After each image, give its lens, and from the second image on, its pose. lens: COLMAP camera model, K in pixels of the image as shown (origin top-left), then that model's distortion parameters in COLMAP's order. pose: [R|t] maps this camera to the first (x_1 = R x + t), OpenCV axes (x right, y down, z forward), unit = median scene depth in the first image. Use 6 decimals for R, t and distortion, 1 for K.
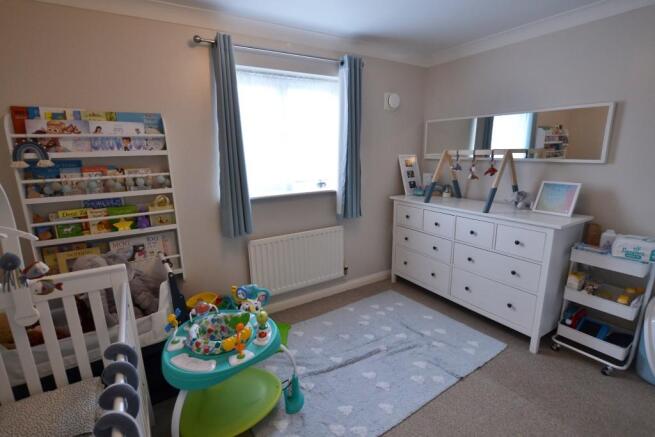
lens RADIAL K [[315.5, 0, 327.5], [0, 315.5, 218.5], [0, 0, 1]] dist [-0.021722, -0.000180]
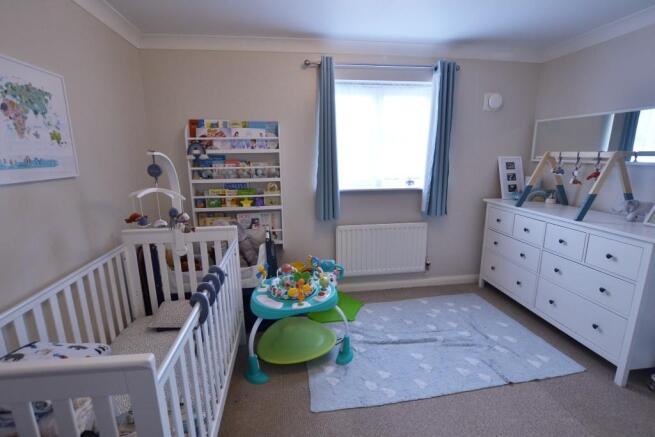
lens RADIAL K [[315.5, 0, 327.5], [0, 315.5, 218.5], [0, 0, 1]] dist [-0.021722, -0.000180]
pose [[0.911306, 0.092598, -0.401182, 0.224545], [-0.094849, 0.995389, 0.014295, 0.034132], [0.400656, 0.025024, 0.915887, -0.124521]]
